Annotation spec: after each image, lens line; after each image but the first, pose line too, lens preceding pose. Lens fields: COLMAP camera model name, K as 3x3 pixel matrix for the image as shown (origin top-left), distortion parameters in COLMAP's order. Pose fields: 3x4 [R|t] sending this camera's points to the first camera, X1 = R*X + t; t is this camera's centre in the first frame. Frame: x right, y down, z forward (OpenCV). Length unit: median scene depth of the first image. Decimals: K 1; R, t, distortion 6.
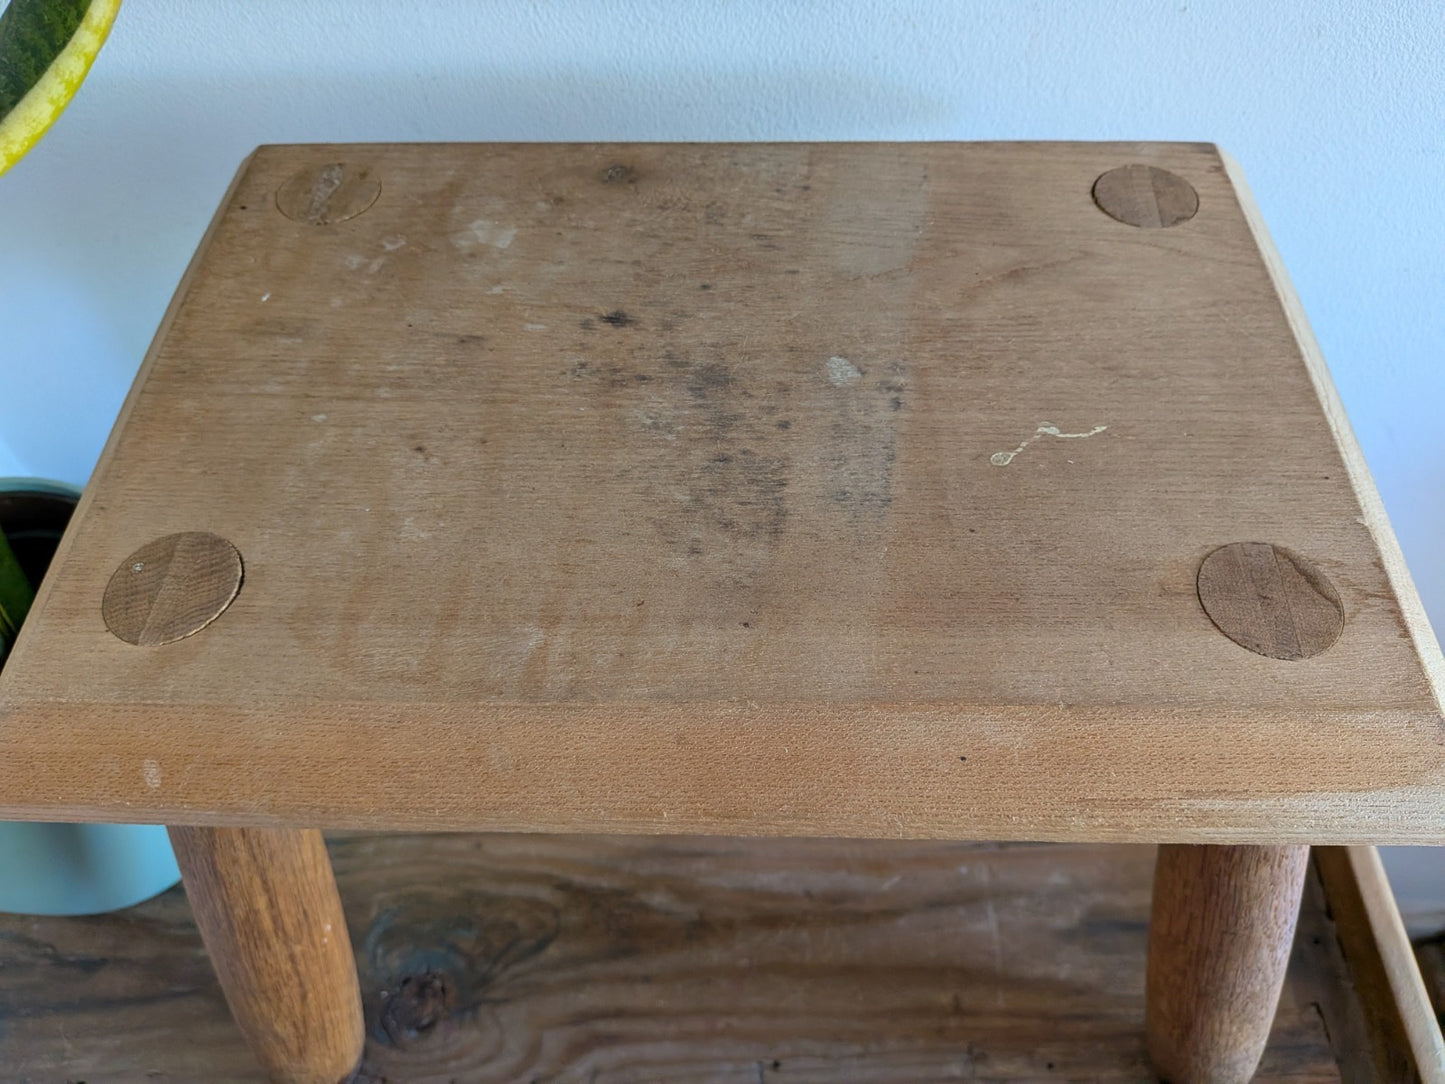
lens RADIAL K [[1065.4, 0, 745.8], [0, 1065.4, 565.0], [0, 0, 1]] dist [0.031651, -0.072937]
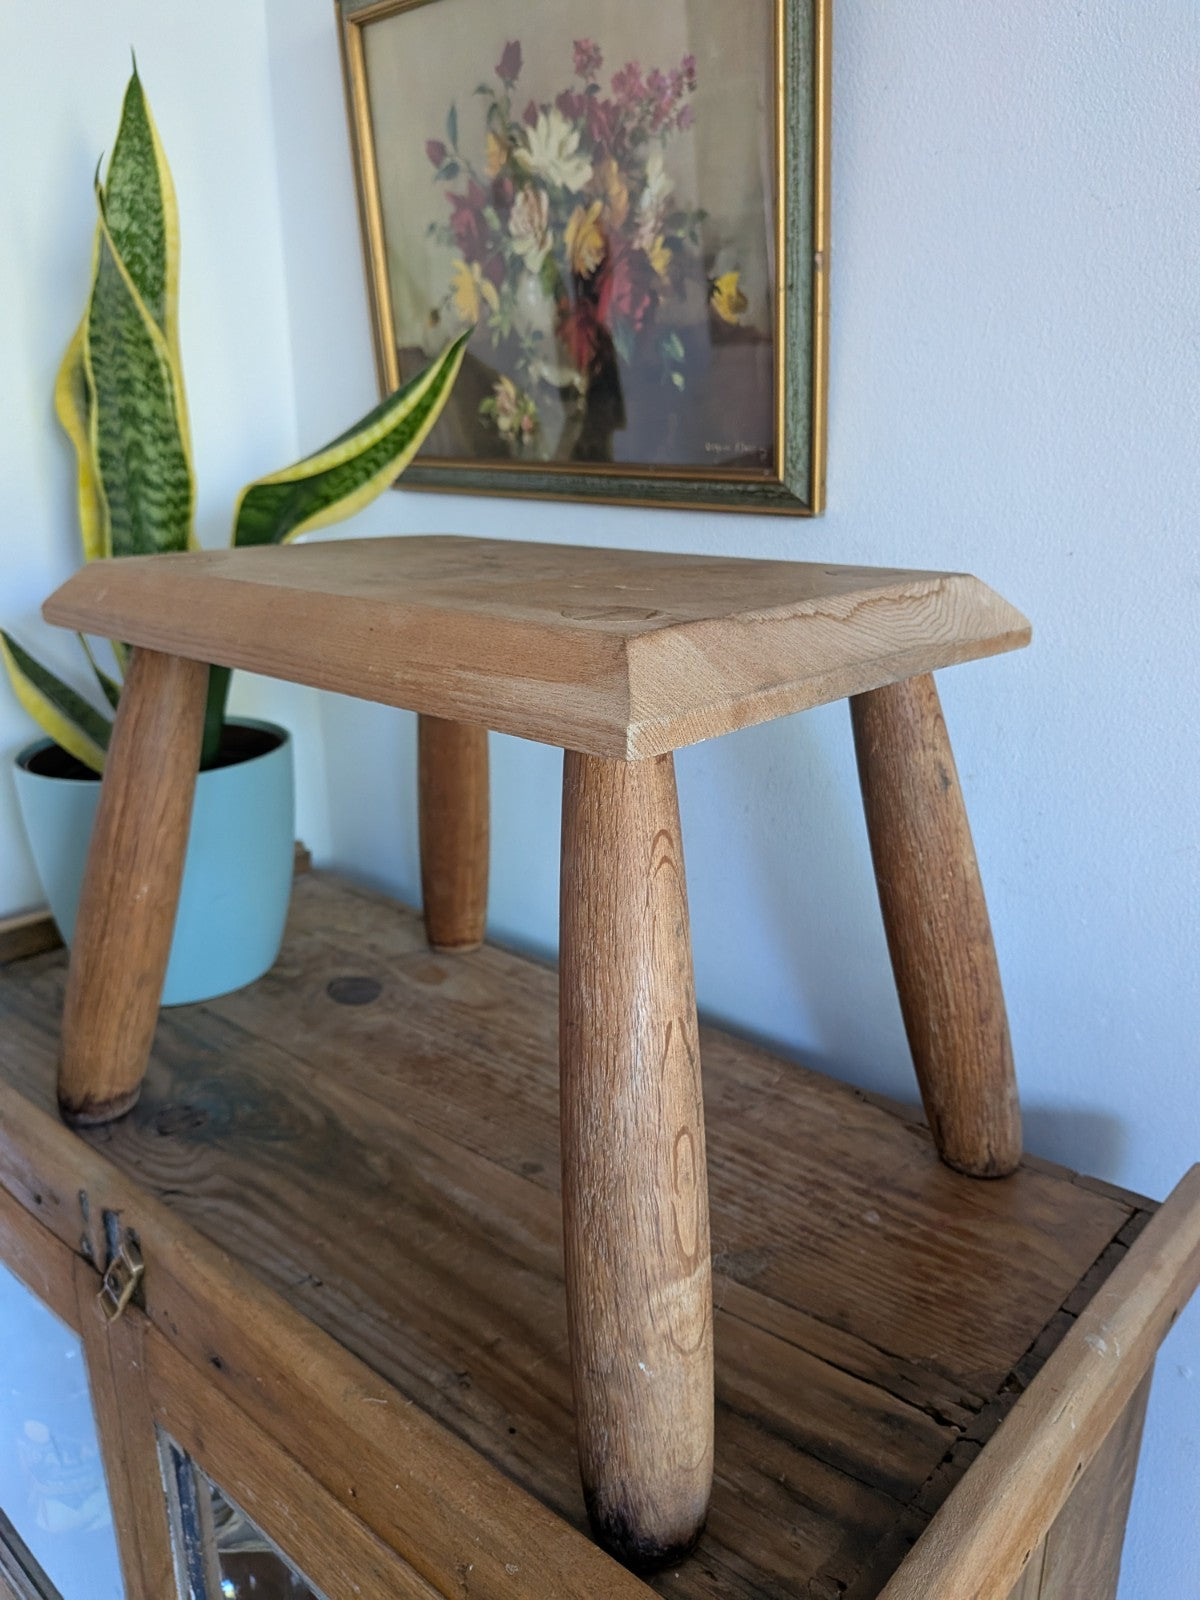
lens RADIAL K [[1179.7, 0, 595.2], [0, 1179.7, 803.2], [0, 0, 1]] dist [0.031651, -0.072937]
pose [[0.744352, 0.207653, -0.634681, 0.807263], [-0.552143, 0.725954, -0.410035, 0.453996], [0.375604, 0.655645, 0.655020, 0.105303]]
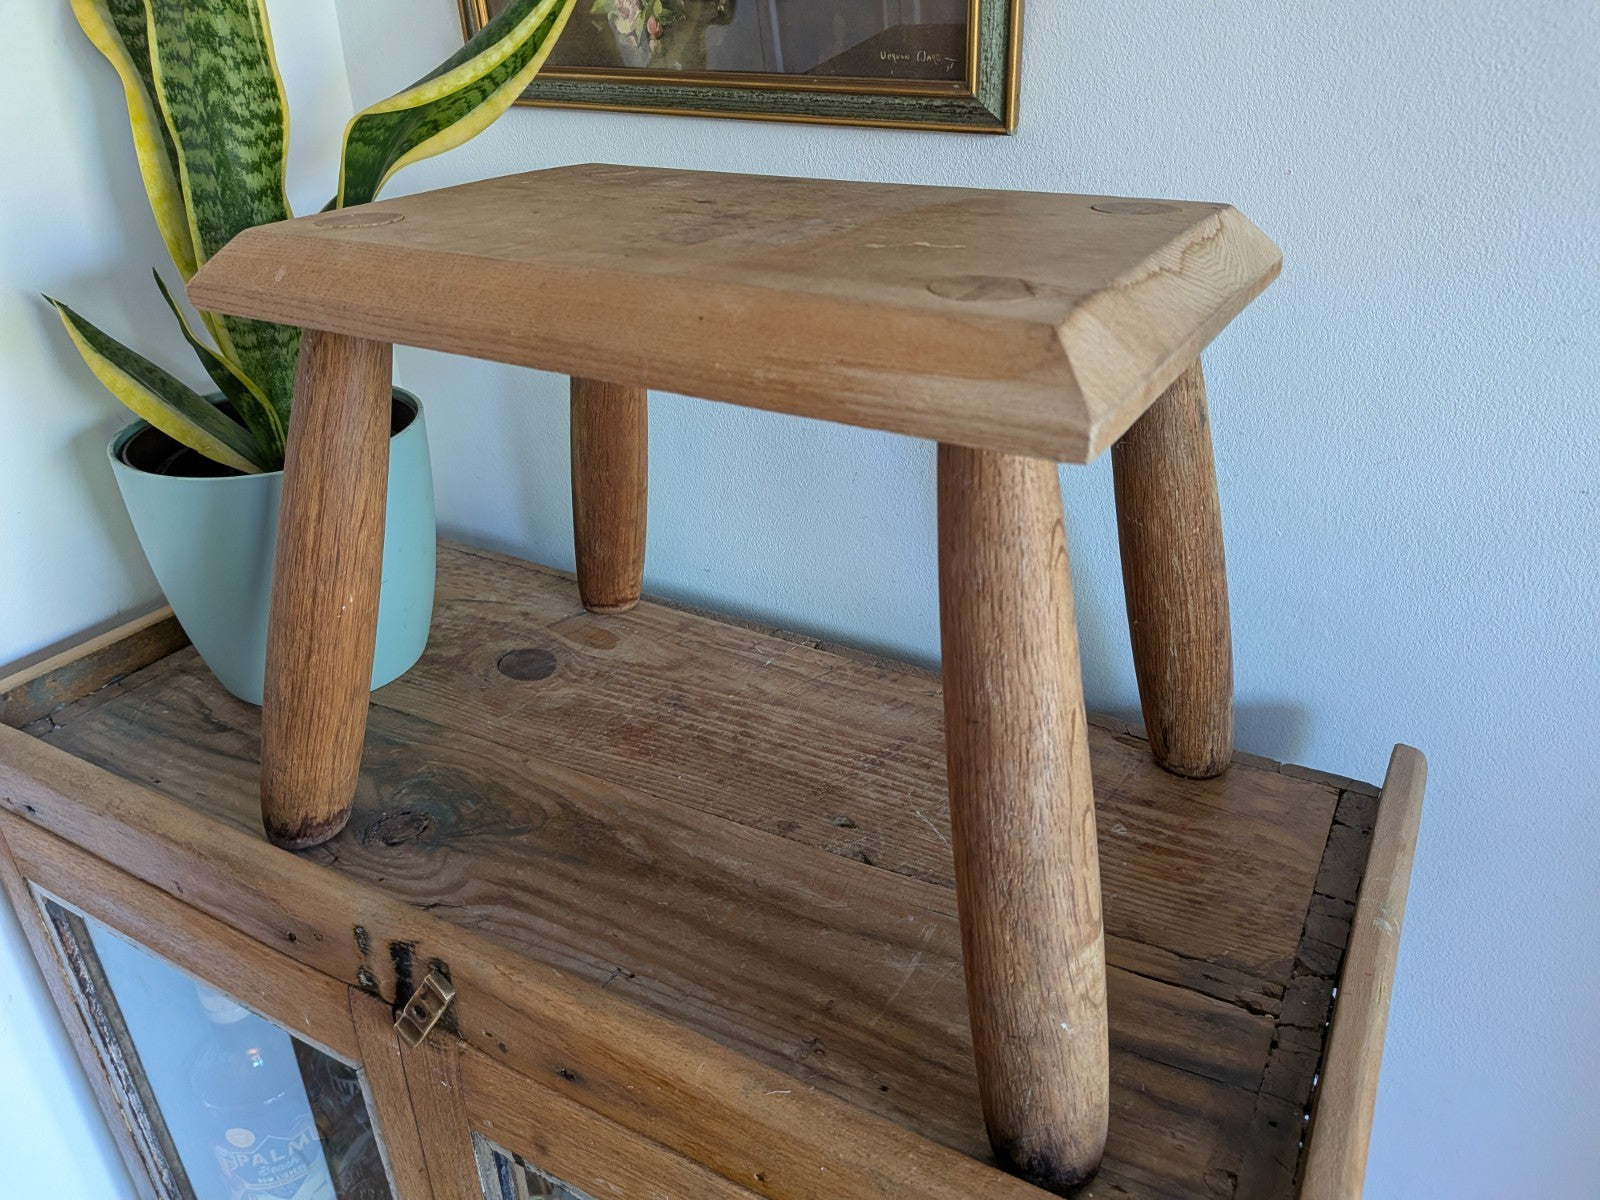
lens RADIAL K [[1179.7, 0, 777.4], [0, 1179.7, 607.3], [0, 0, 1]] dist [0.031651, -0.072937]
pose [[0.866343, 0.230298, -0.443184, 0.542379], [-0.406219, 0.841162, -0.356978, 0.515684], [0.290578, 0.489295, 0.822286, -0.006945]]
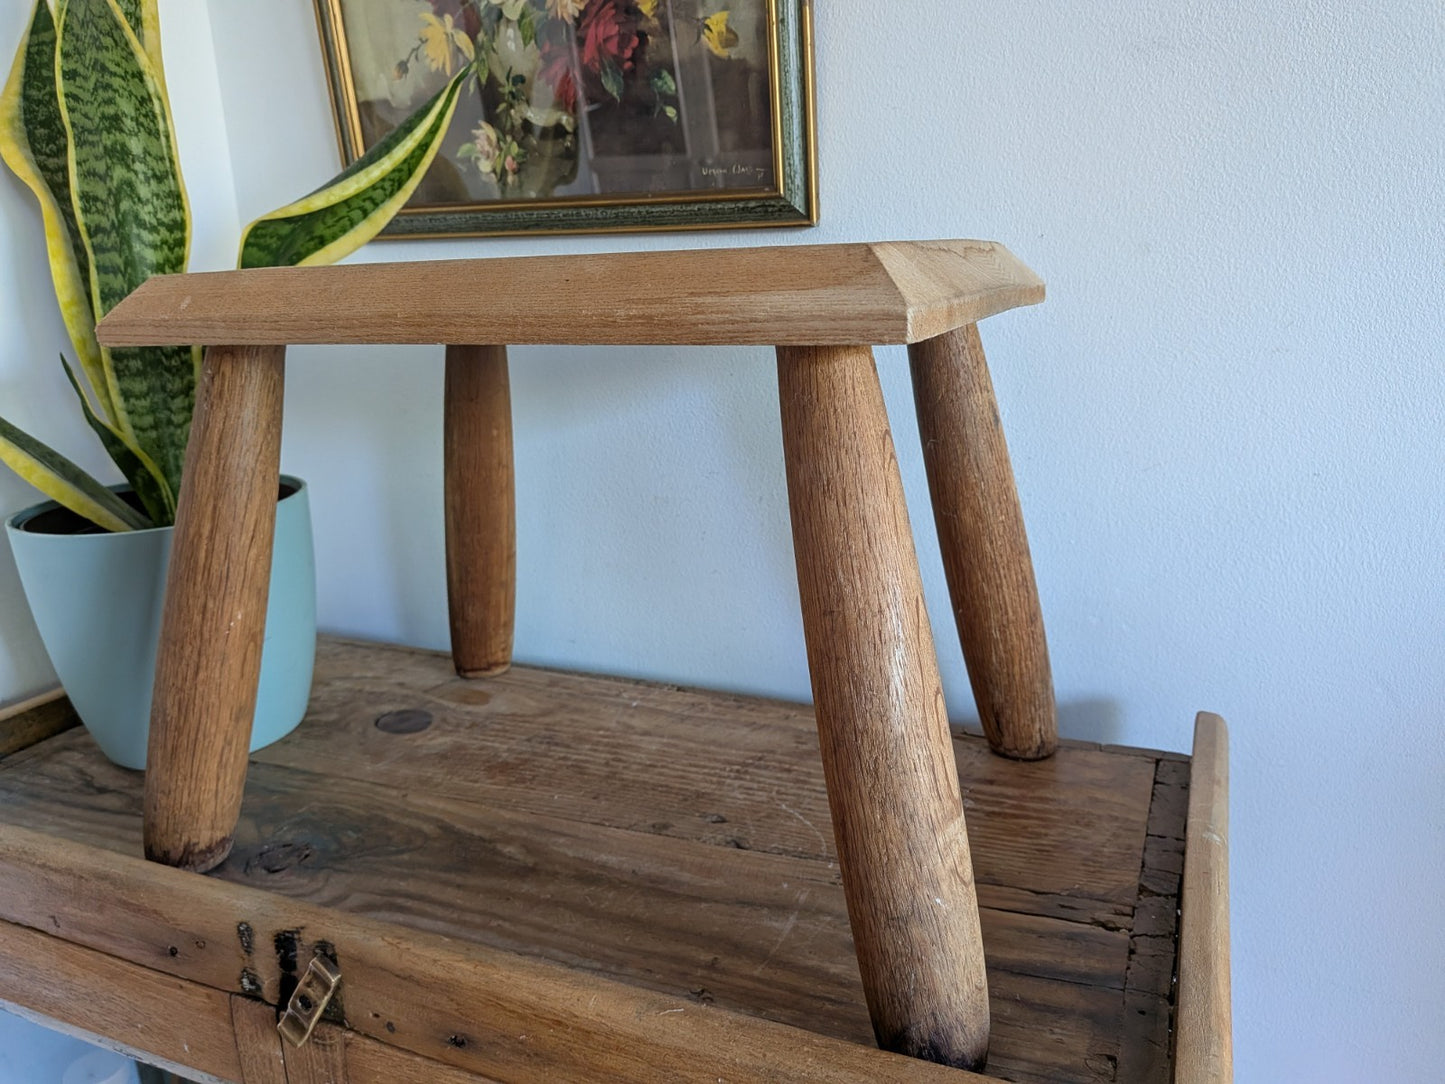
lens RADIAL K [[1065.4, 0, 724.1], [0, 1065.4, 568.7], [0, 0, 1]] dist [0.031651, -0.072937]
pose [[0.914020, 0.091821, -0.395141, 0.560598], [-0.317149, 0.769095, -0.554896, 0.680763], [0.252950, 0.632505, 0.732089, 0.099589]]
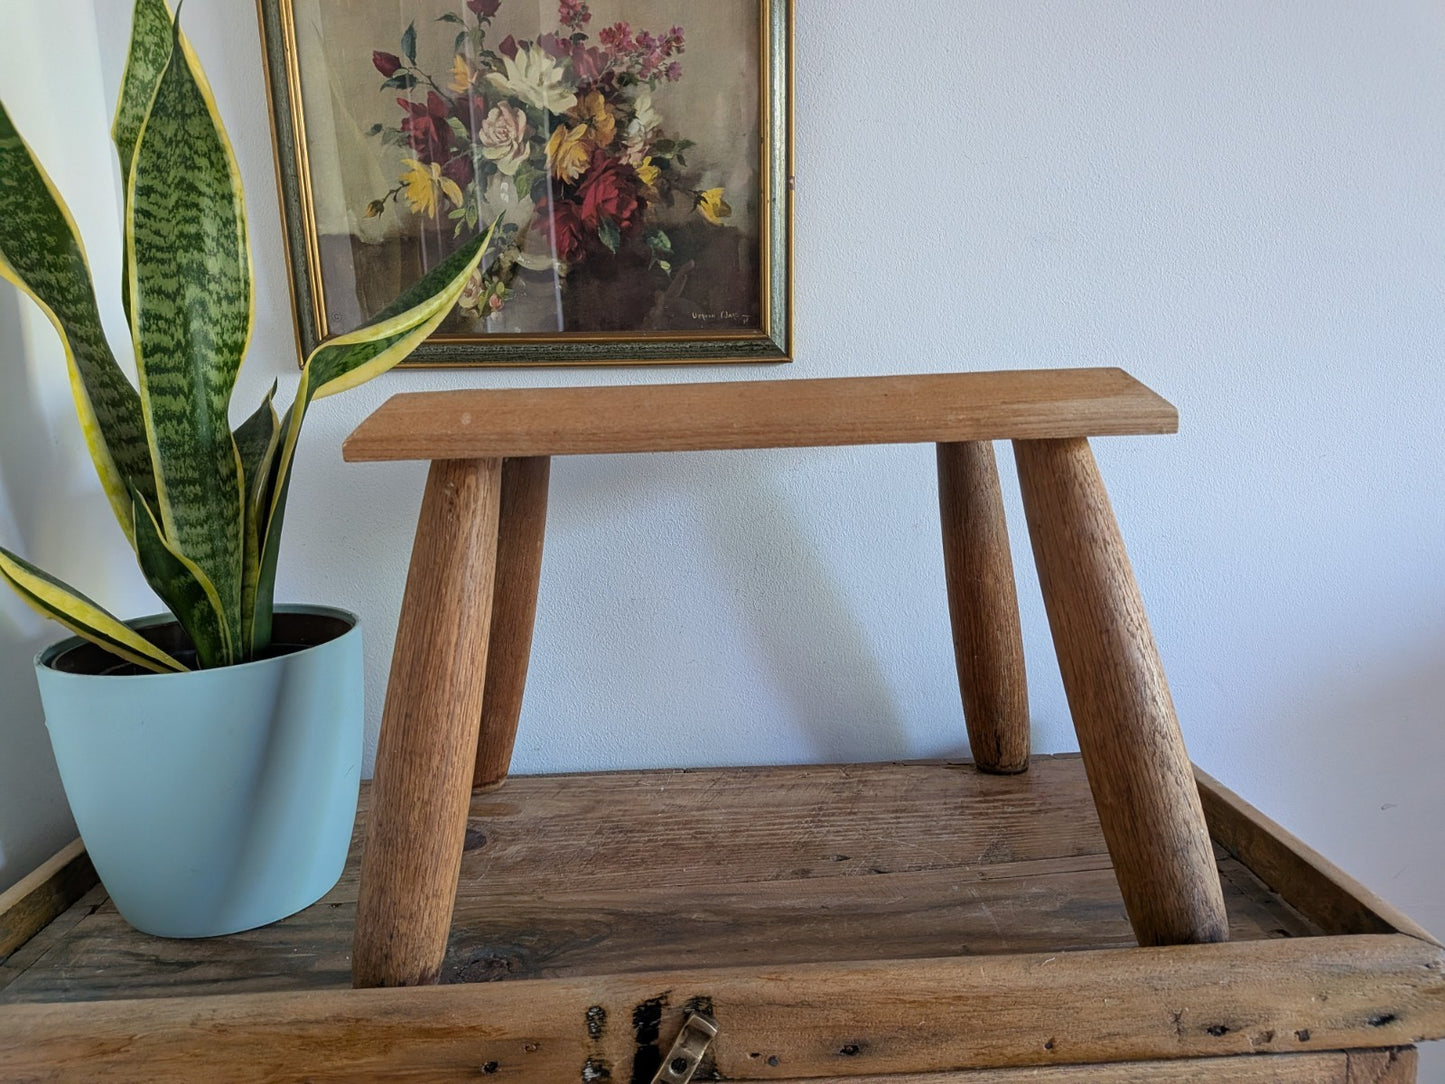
lens RADIAL K [[1058.4, 0, 712.3], [0, 1058.4, 563.2], [0, 0, 1]] dist [0.063016, -0.120955]
pose [[0.999502, -0.023977, 0.020526, -0.087118], [0.031438, 0.698520, -0.714899, 0.948726], [0.002804, 0.715188, 0.698926, -0.080985]]
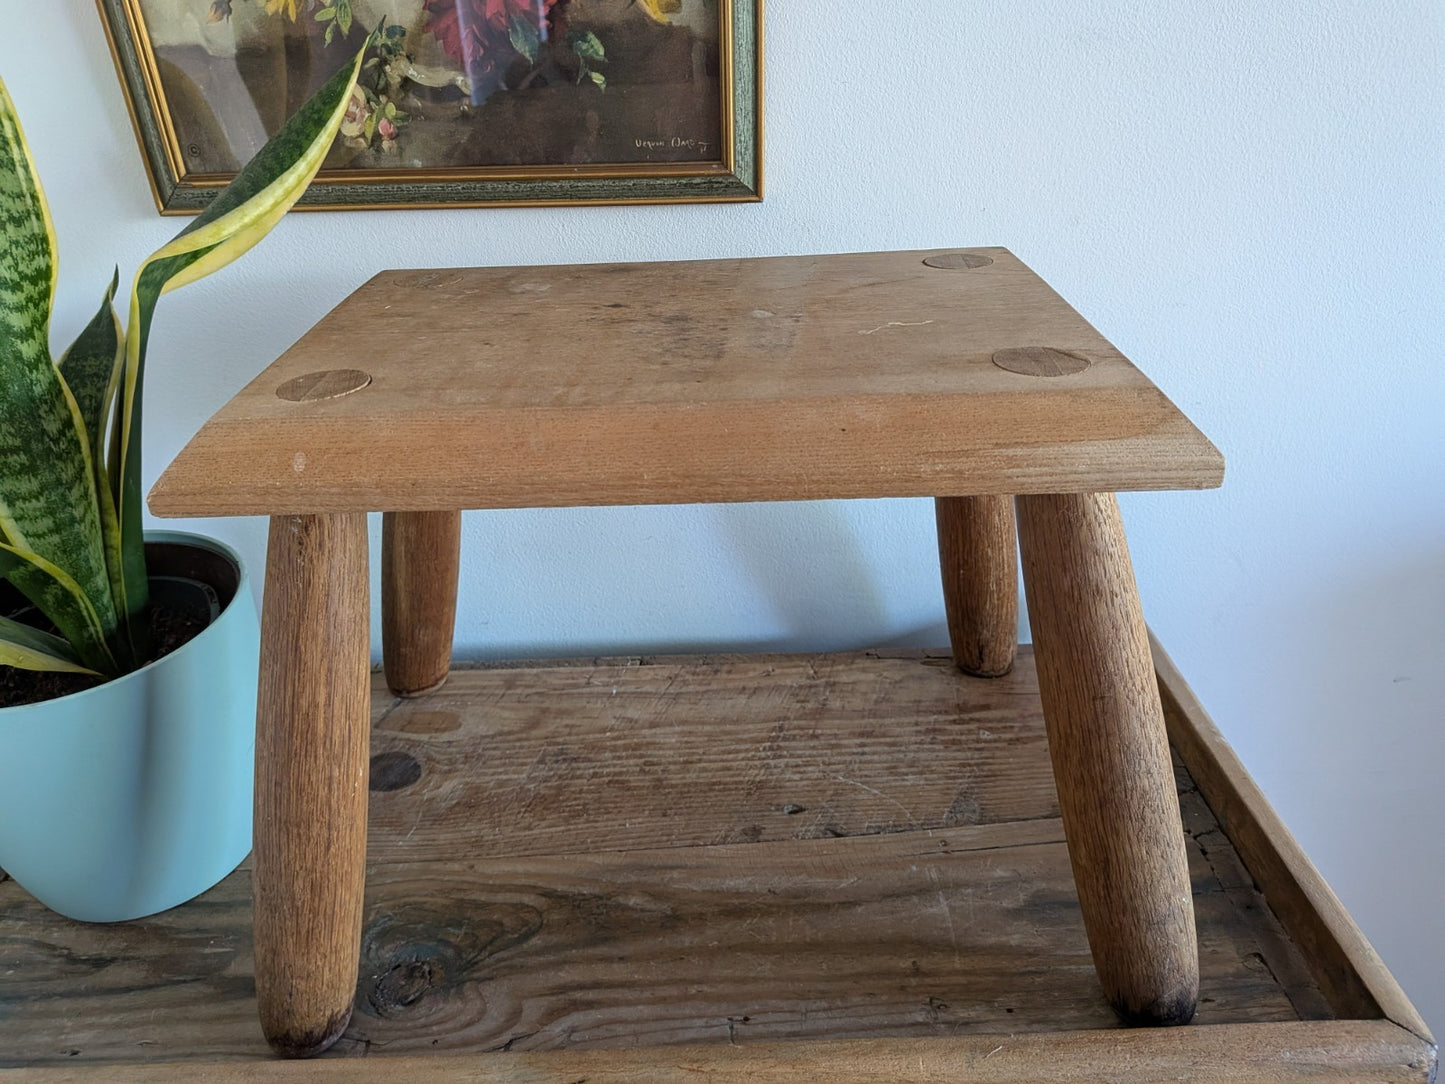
lens RADIAL K [[1065.4, 0, 703.1], [0, 1065.4, 528.0], [0, 0, 1]] dist [0.031651, -0.072937]
pose [[0.999617, -0.025715, -0.010191, 0.009271], [0.018001, 0.884495, -0.466203, 0.529762], [0.021002, 0.465841, 0.884619, -0.143323]]
